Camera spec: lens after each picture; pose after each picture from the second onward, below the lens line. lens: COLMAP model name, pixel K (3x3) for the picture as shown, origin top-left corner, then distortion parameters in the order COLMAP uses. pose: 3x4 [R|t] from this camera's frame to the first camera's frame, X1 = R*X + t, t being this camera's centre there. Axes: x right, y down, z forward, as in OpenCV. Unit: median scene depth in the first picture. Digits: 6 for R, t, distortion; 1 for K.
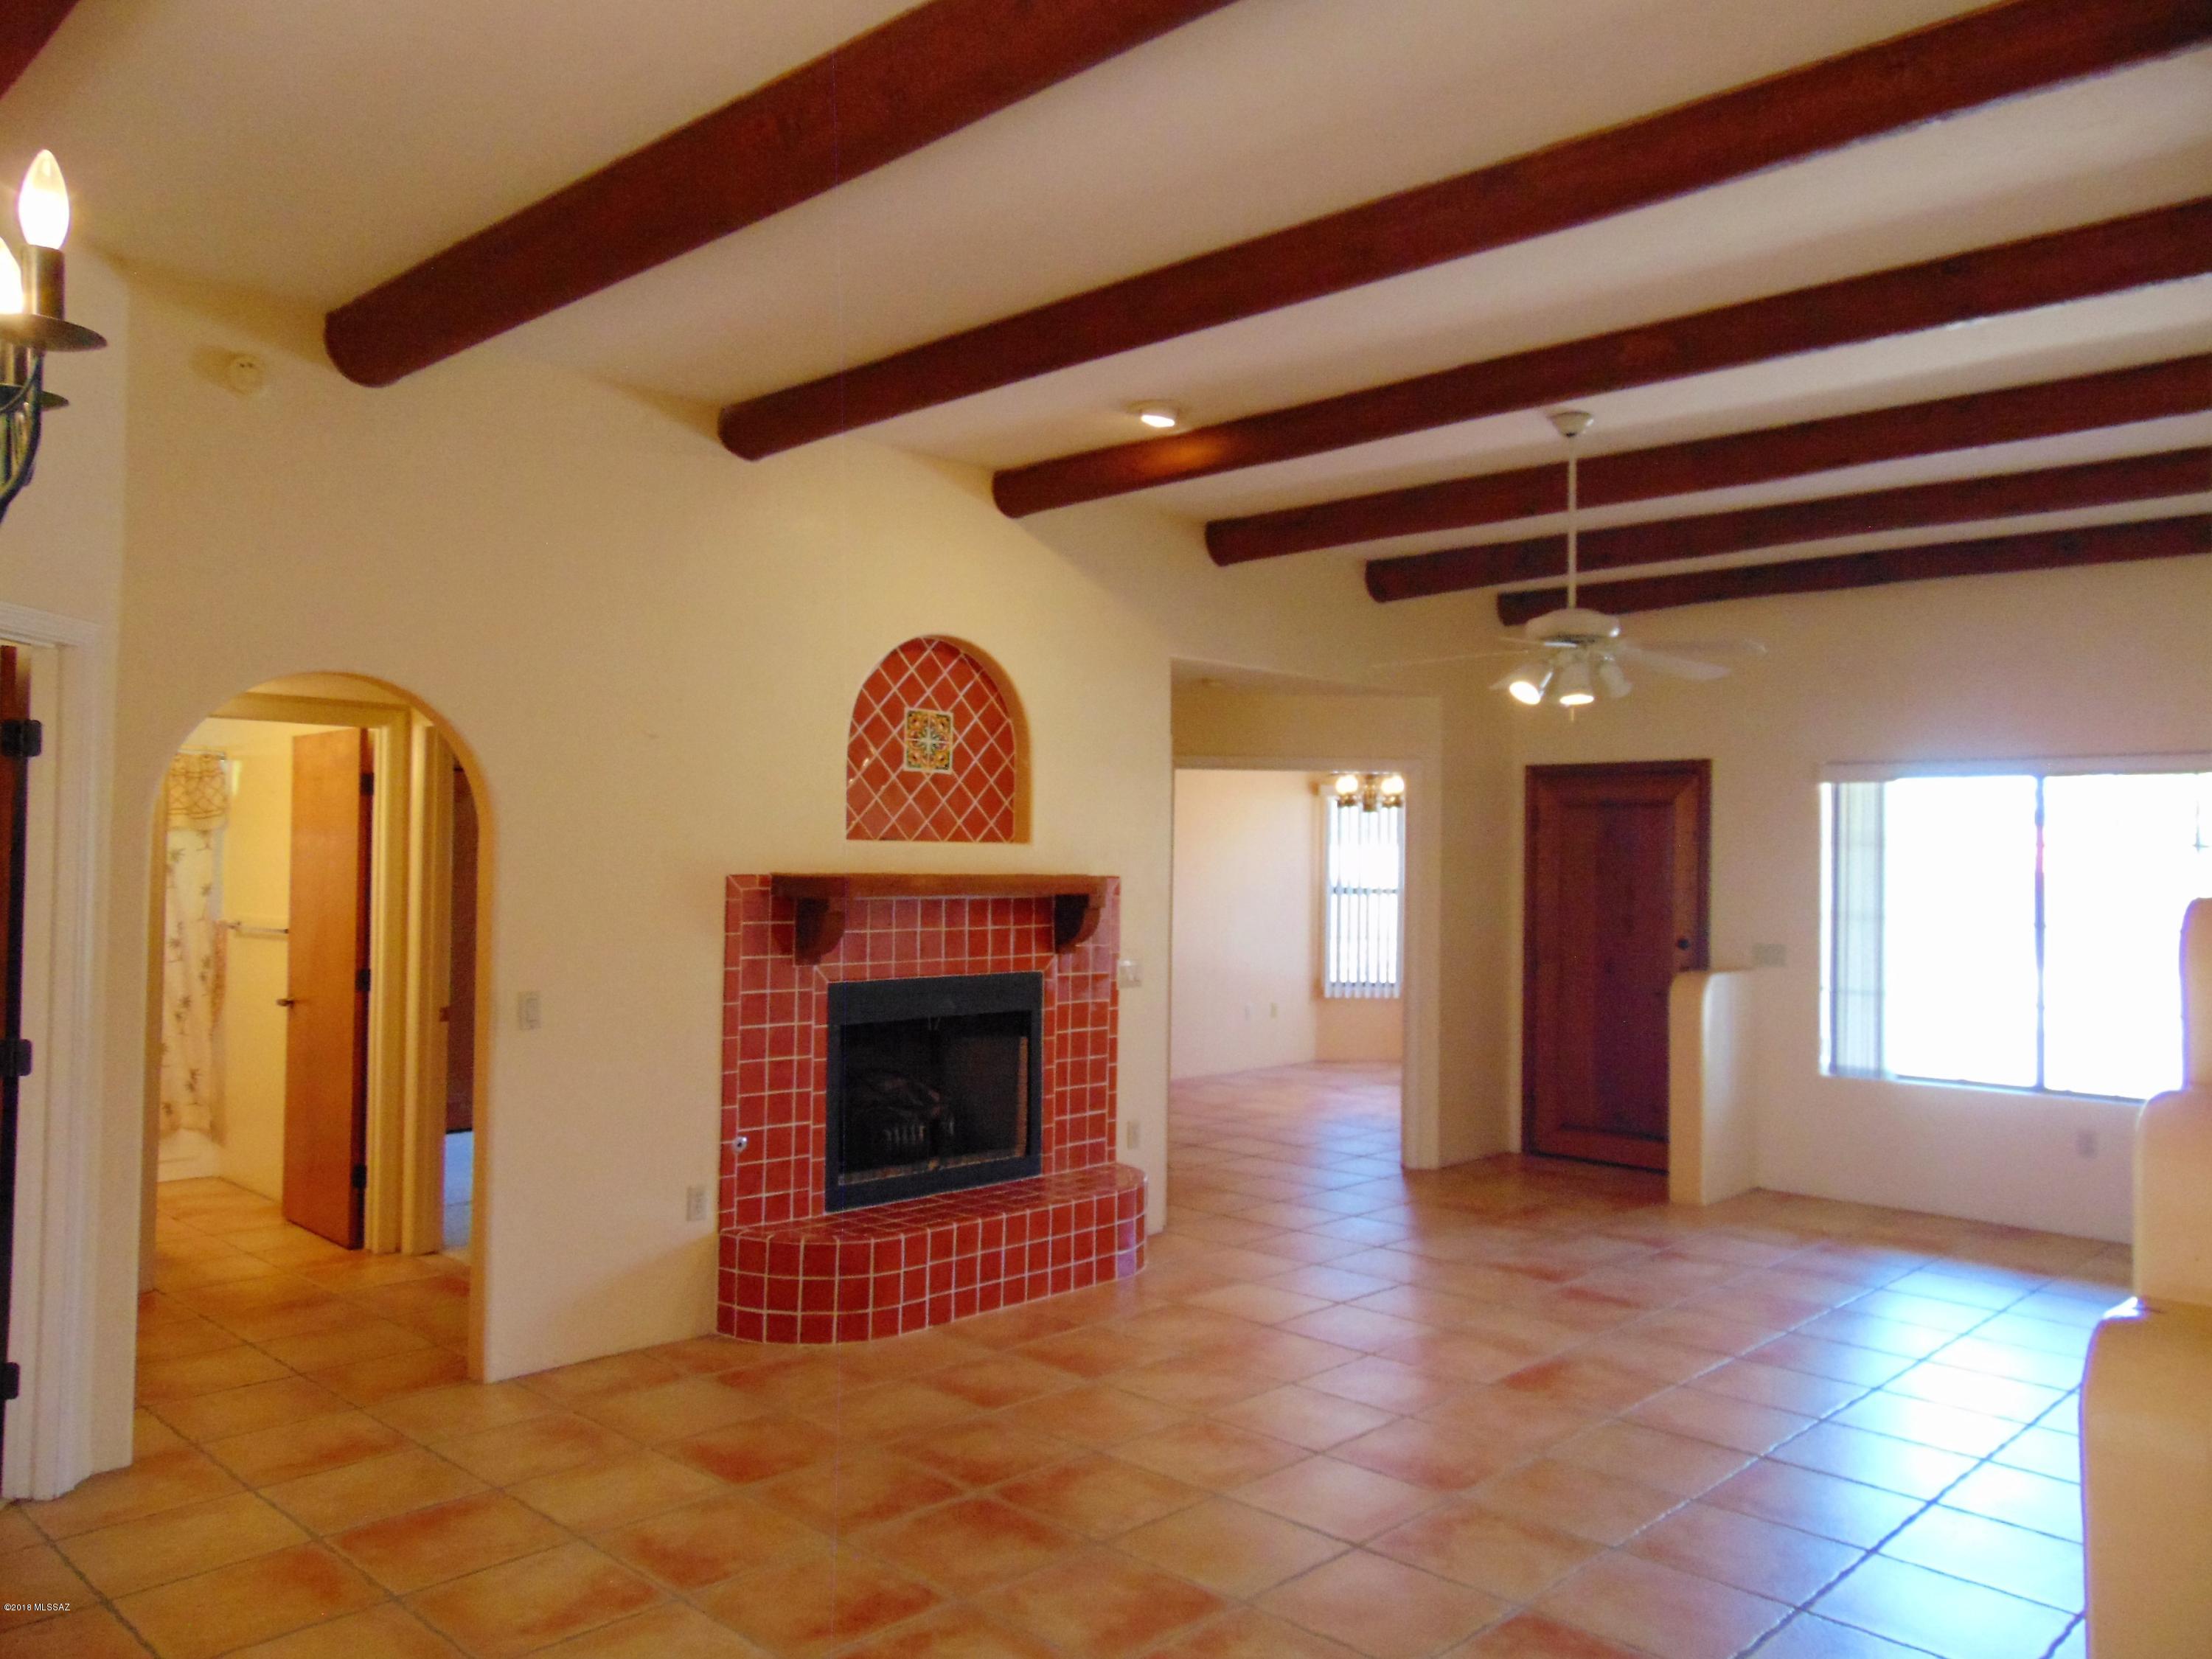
lens RADIAL K [[1670.5, 0, 1072.7], [0, 1670.5, 821.7], [0, 0, 1]] dist [-0.046218, 0.074591]
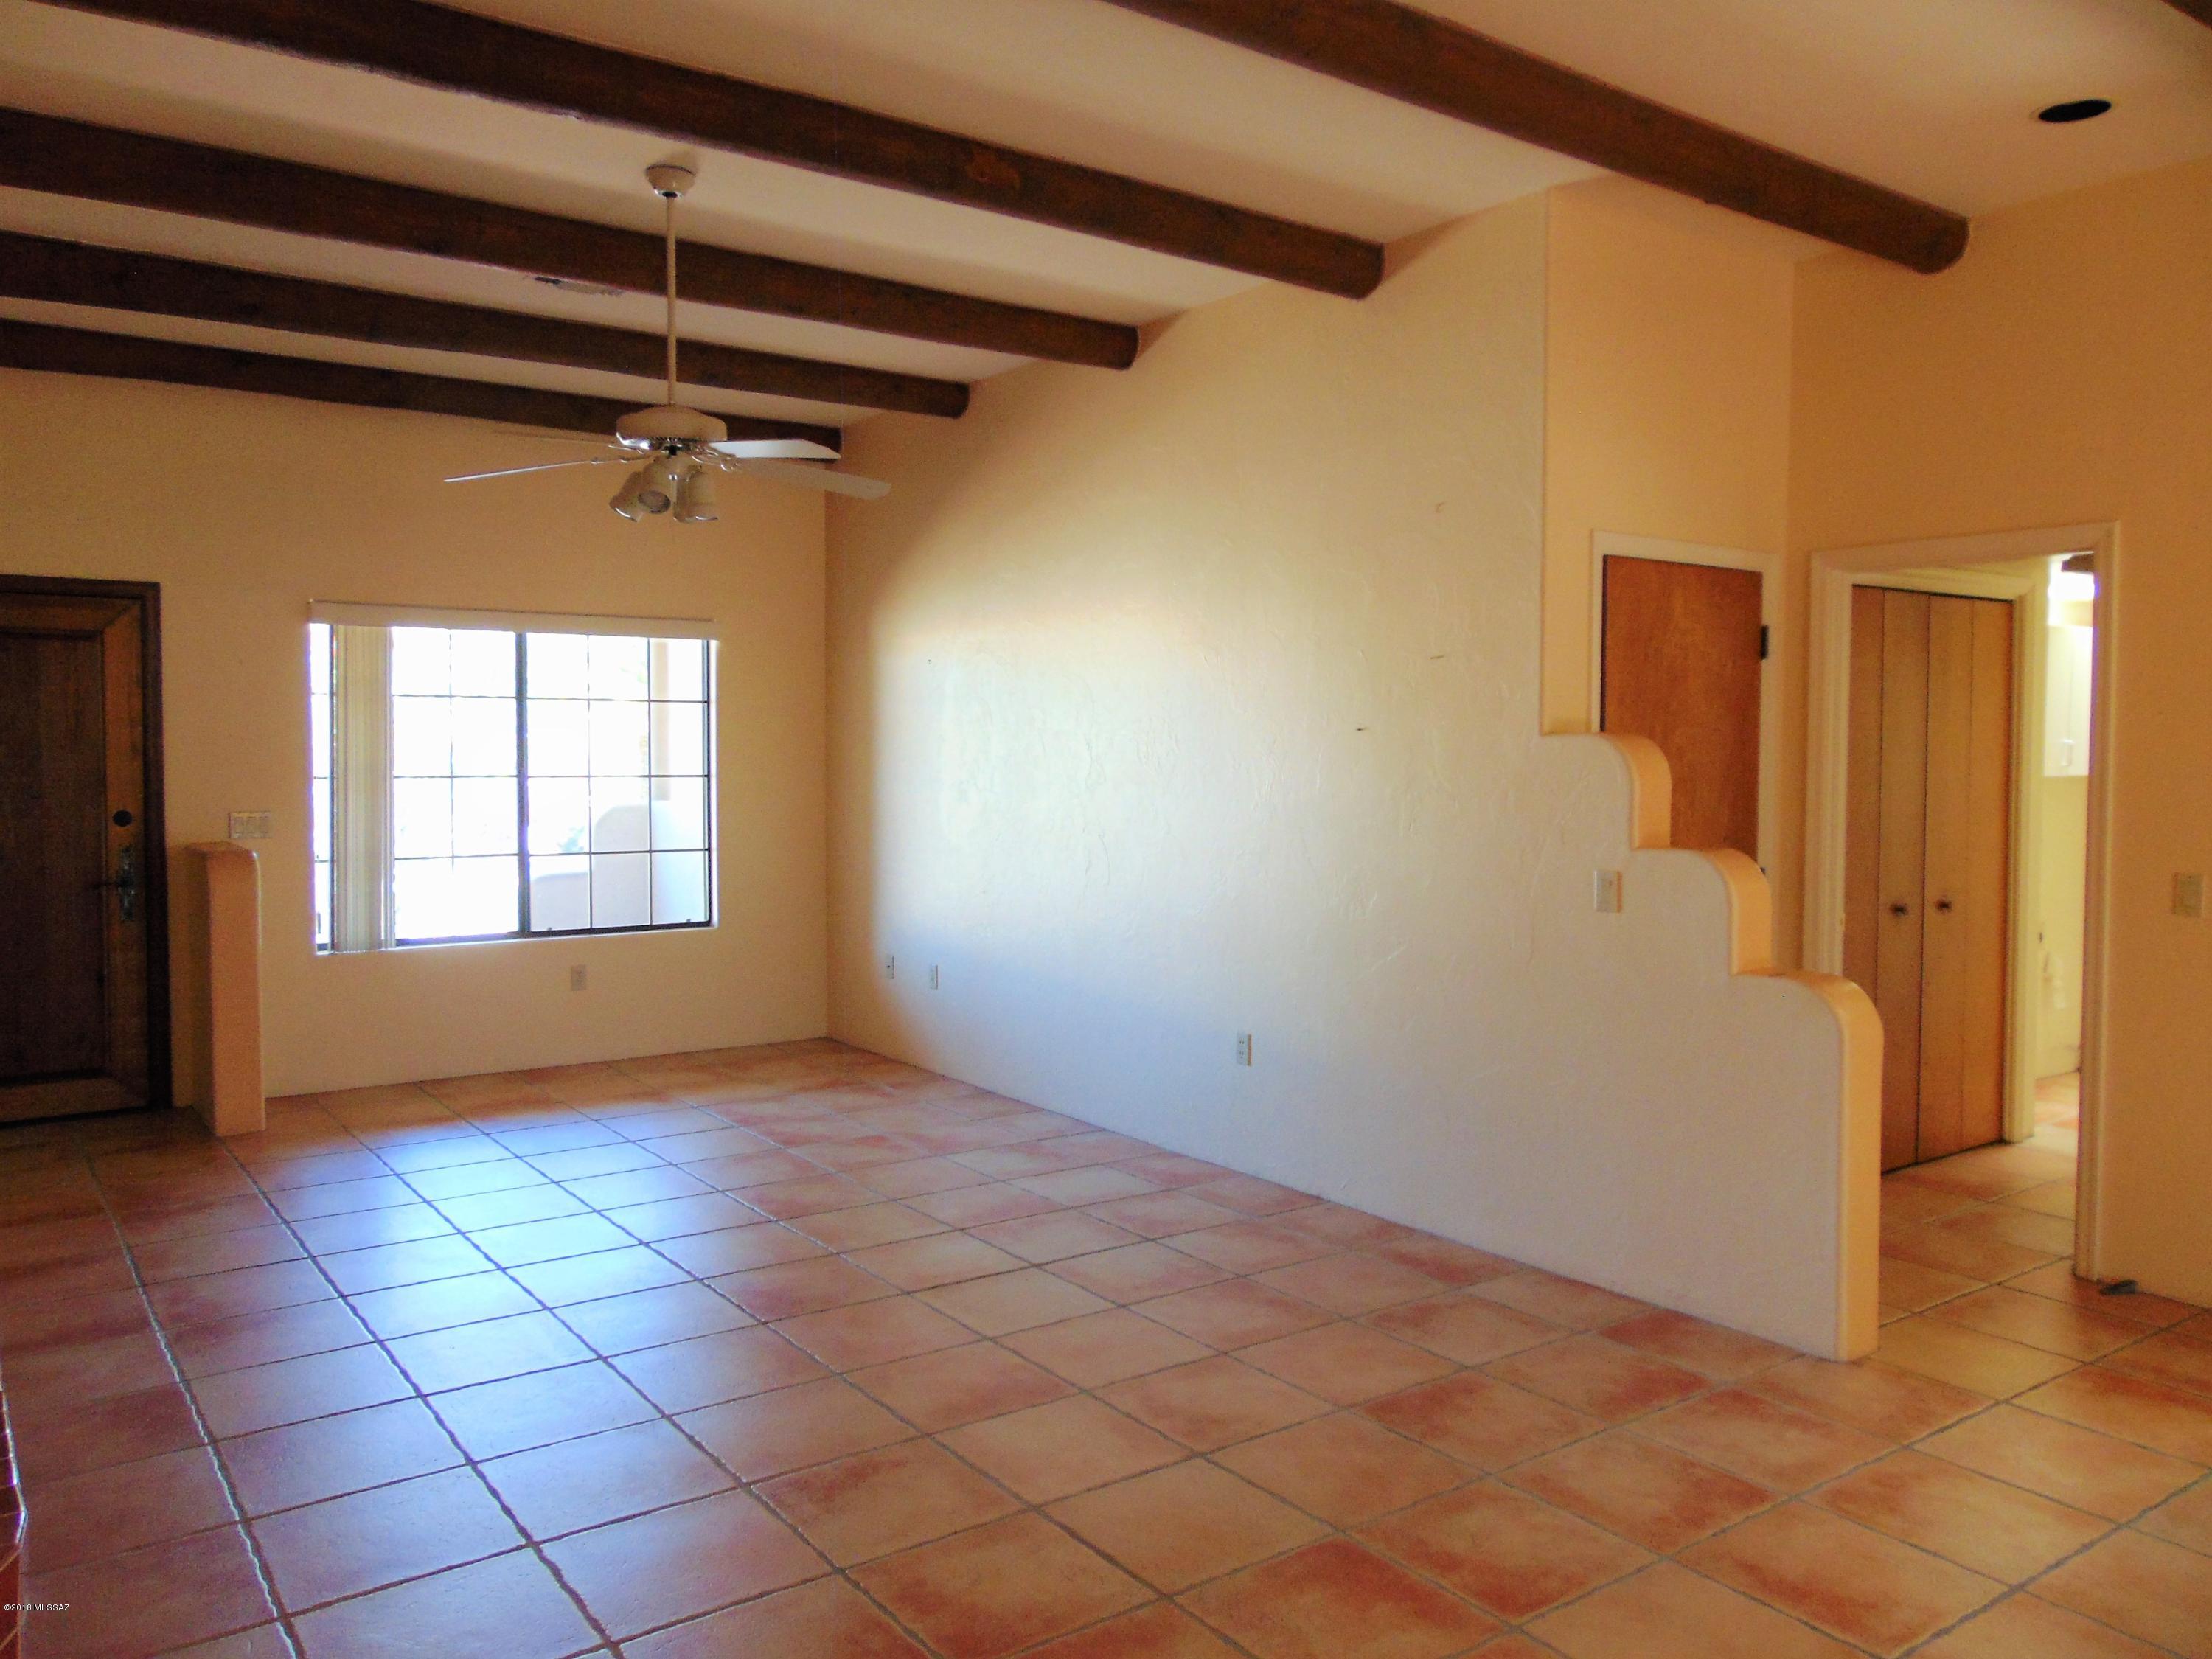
lens RADIAL K [[1670.5, 0, 1121.2], [0, 1670.5, 742.8], [0, 0, 1]] dist [-0.046218, 0.074591]
pose [[0.154243, -0.009499, 0.987987, -0.454128], [-0.026576, 0.999552, 0.013759, 0.021451], [-0.987676, -0.028379, 0.153921, 0.569374]]
